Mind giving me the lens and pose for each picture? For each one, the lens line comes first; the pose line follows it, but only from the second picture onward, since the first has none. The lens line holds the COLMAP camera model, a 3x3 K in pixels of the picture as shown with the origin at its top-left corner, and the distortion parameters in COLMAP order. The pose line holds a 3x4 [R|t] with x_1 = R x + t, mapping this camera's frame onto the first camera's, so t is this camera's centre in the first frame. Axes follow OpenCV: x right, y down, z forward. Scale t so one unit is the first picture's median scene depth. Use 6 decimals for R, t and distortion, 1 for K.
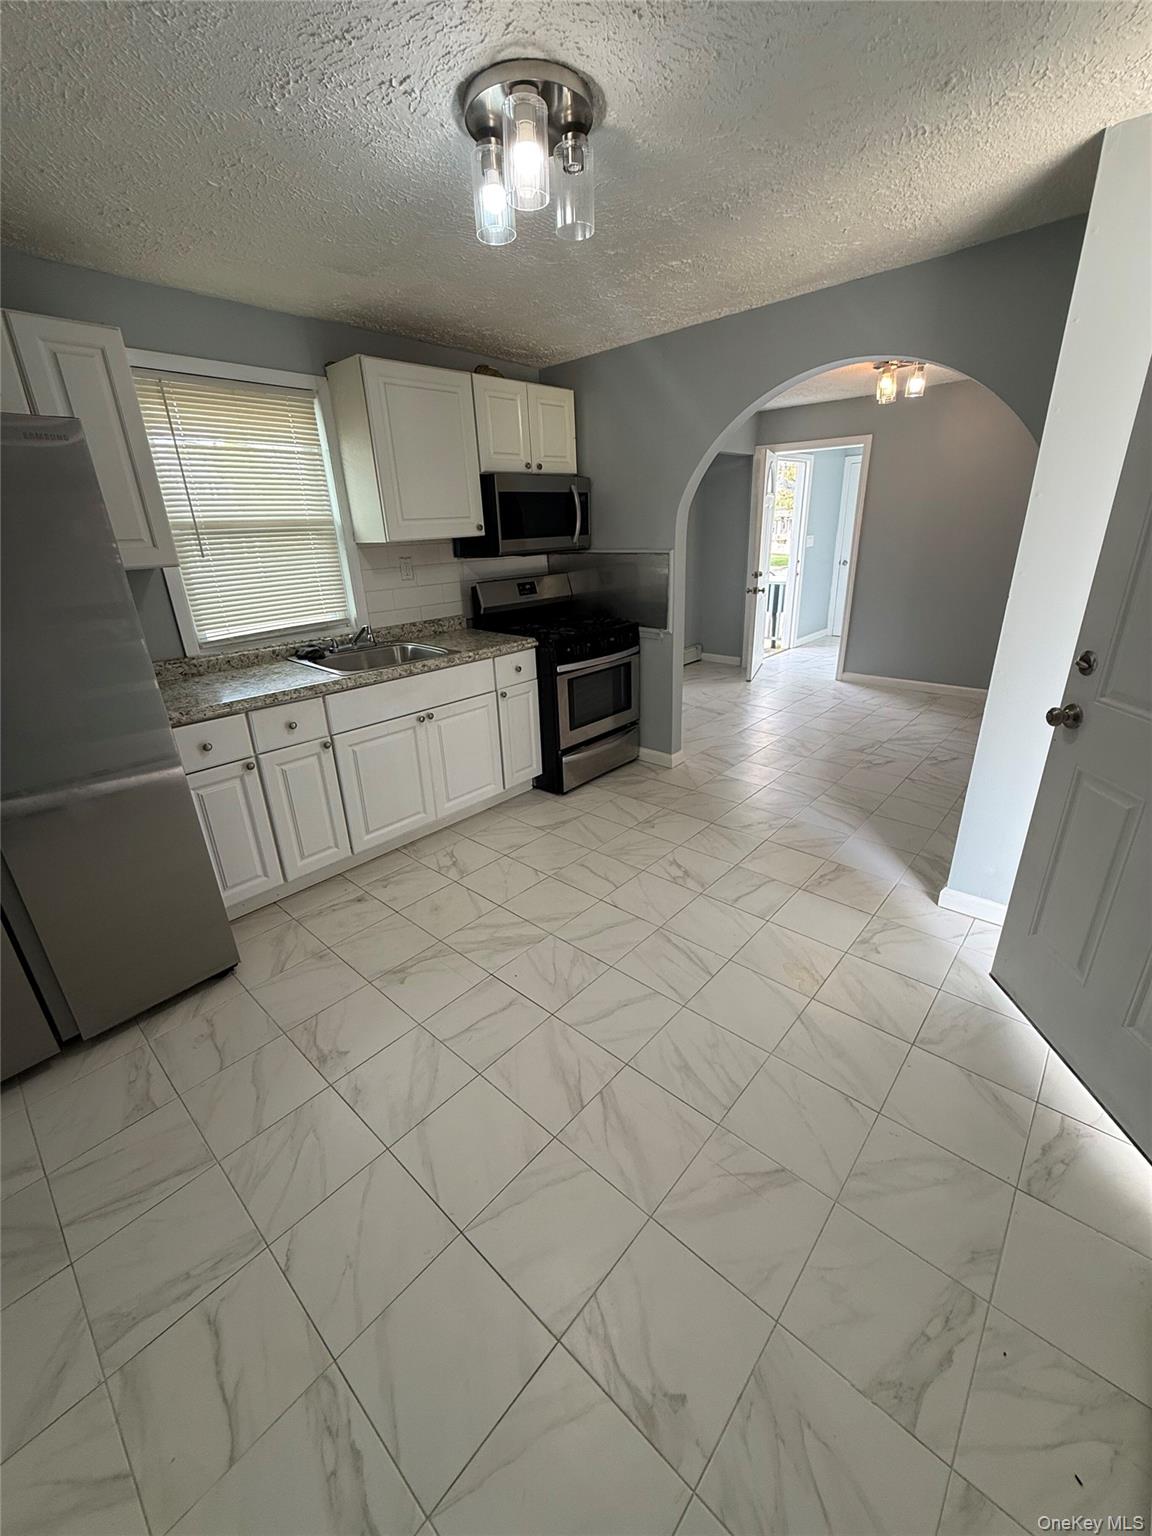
lens RADIAL K [[612.1, 0, 576.0], [0, 612.1, 768.0], [0, 0, 1]] dist [-0.000367, -0.000192]
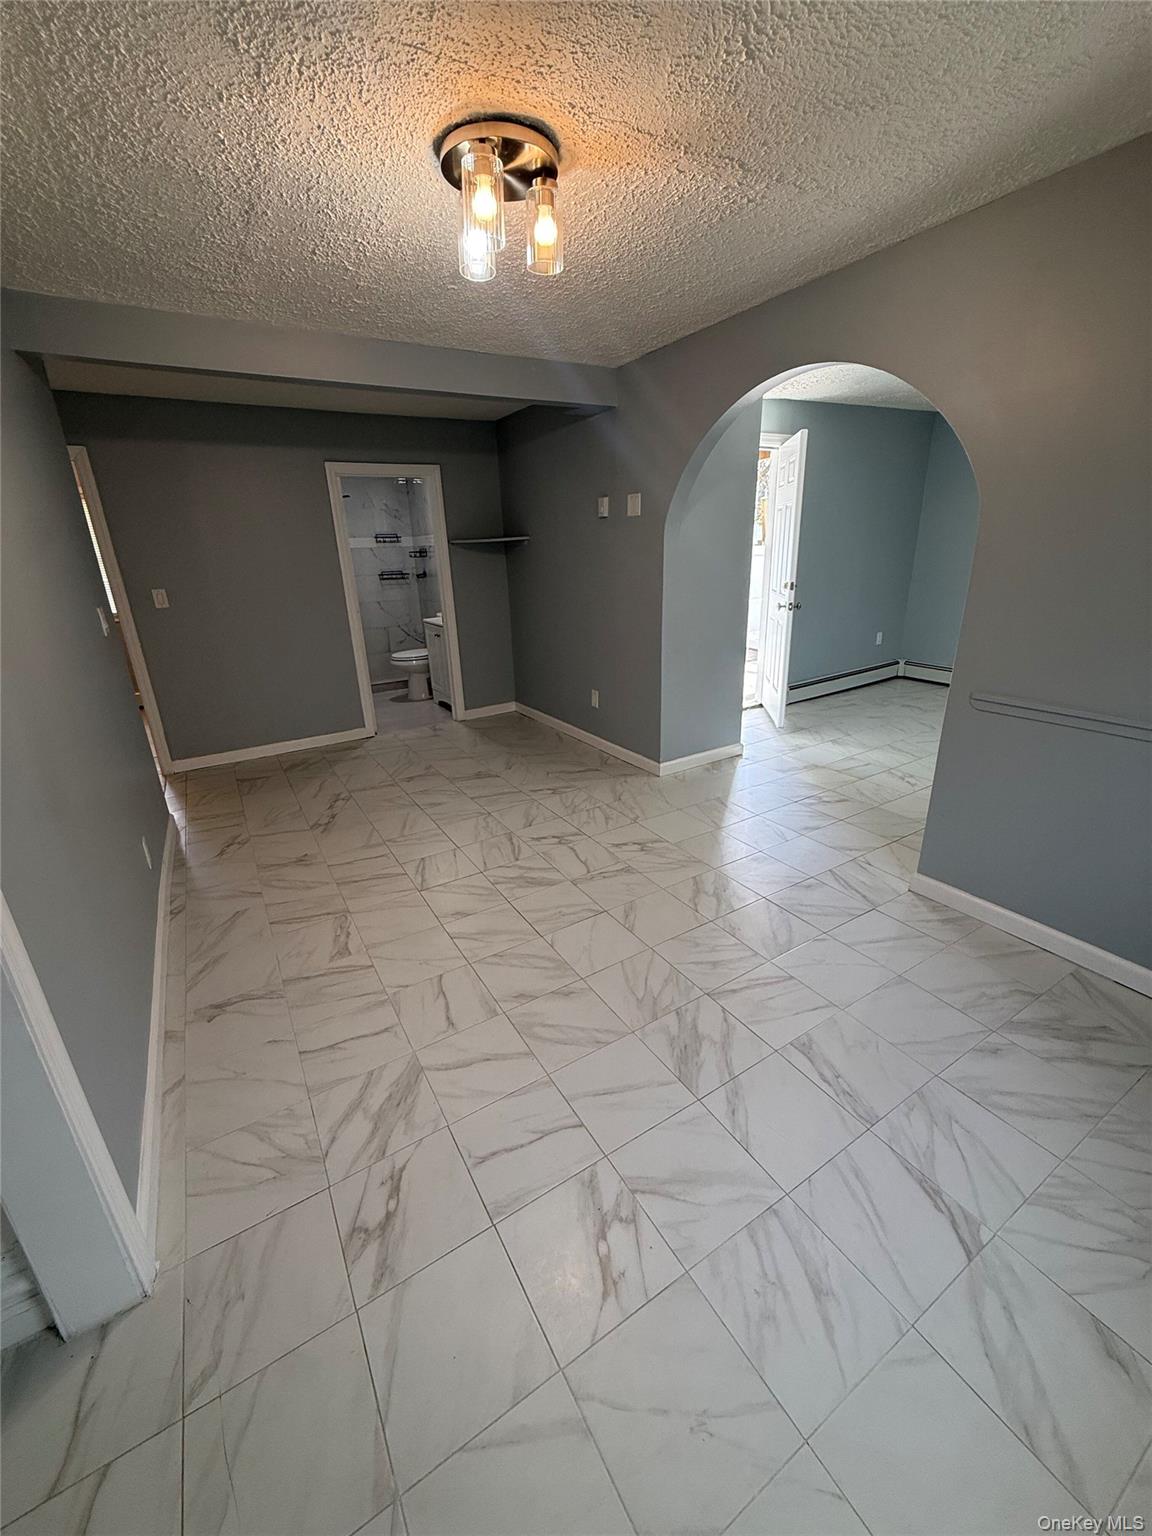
lens RADIAL K [[612.1, 0, 576.0], [0, 612.1, 768.0], [0, 0, 1]] dist [-0.000367, -0.000192]
pose [[-0.955661, -0.035540, 0.292315, 0.329644], [0.167094, 0.751945, 0.637698, -0.581181], [-0.242468, 0.658267, -0.712666, 1.471085]]
